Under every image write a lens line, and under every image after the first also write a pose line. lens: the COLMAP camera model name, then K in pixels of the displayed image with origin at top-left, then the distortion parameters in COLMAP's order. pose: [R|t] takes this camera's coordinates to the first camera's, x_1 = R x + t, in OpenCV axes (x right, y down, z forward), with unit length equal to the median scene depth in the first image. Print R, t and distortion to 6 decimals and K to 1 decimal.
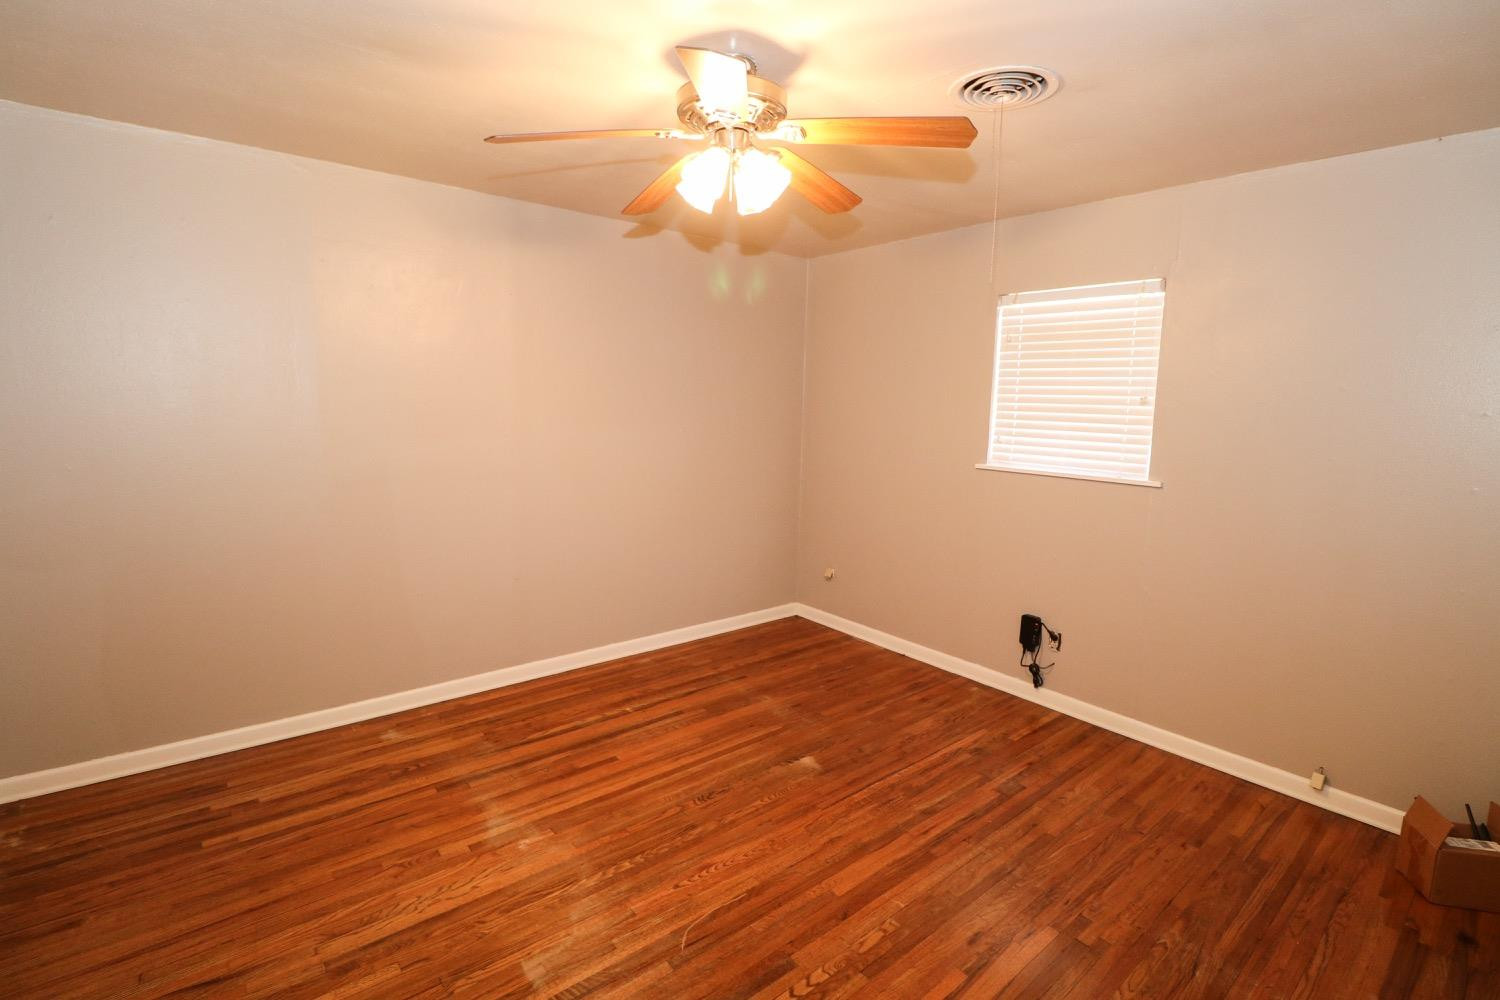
lens RADIAL K [[696.9, 0, 745.9], [0, 696.9, 482.8], [0, 0, 1]] dist [0.000198, -0.011984]
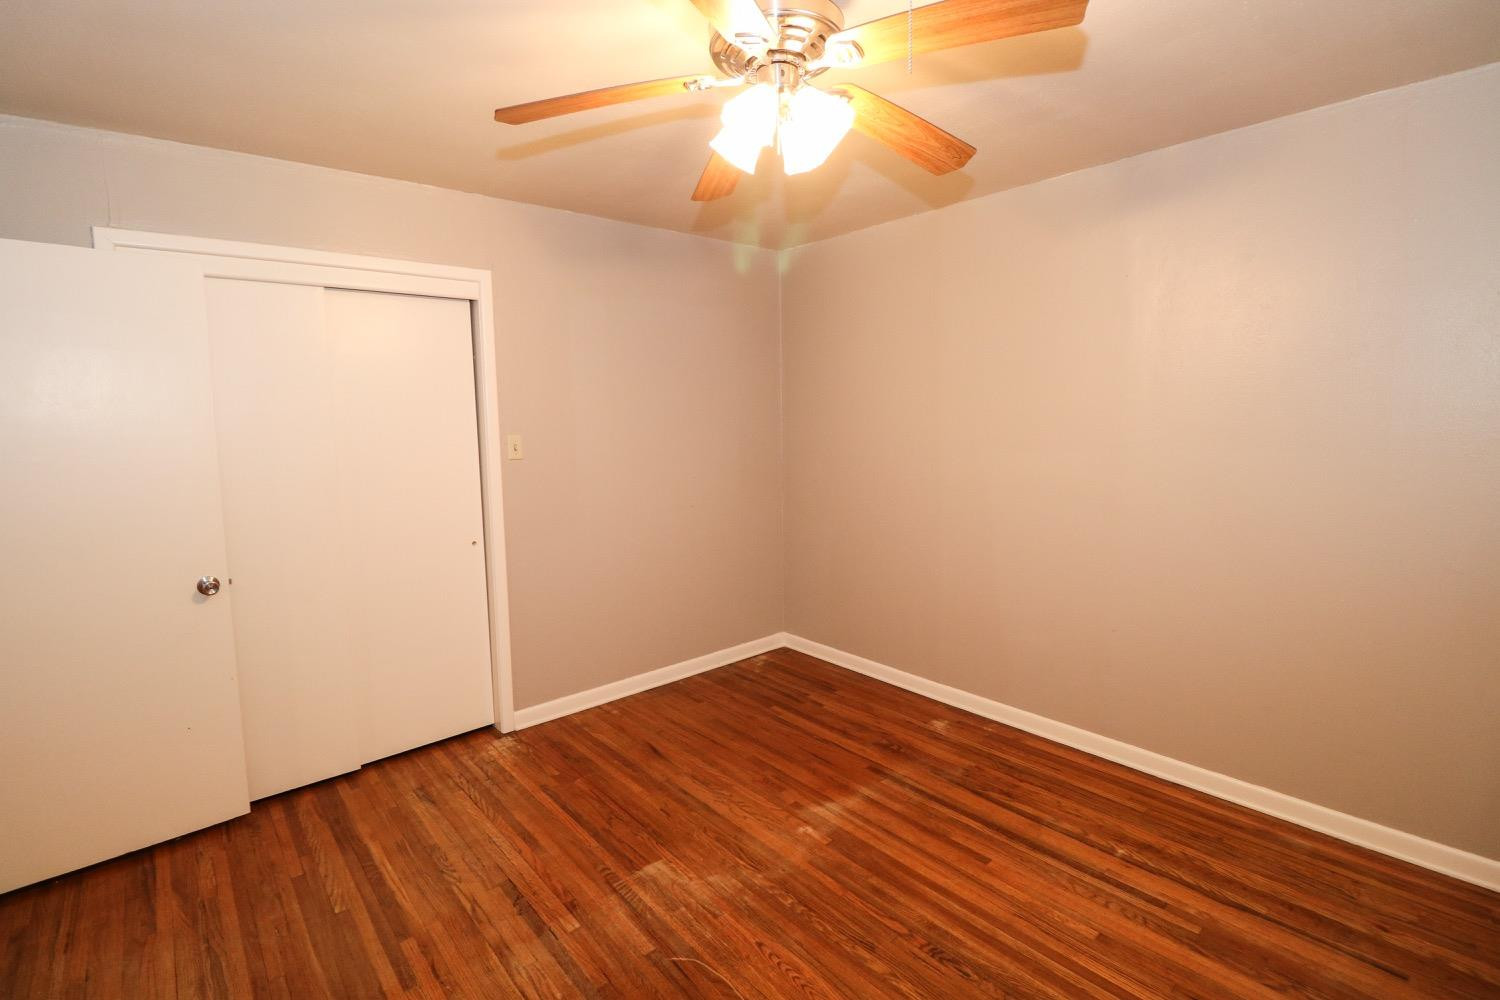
lens RADIAL K [[696.9, 0, 745.9], [0, 696.9, 482.8], [0, 0, 1]] dist [0.000198, -0.011984]
pose [[0.021177, 0.071089, -0.997245, 0.606309], [-0.104598, 0.992152, 0.068505, -0.056845], [0.994289, 0.102859, 0.028447, 0.721853]]
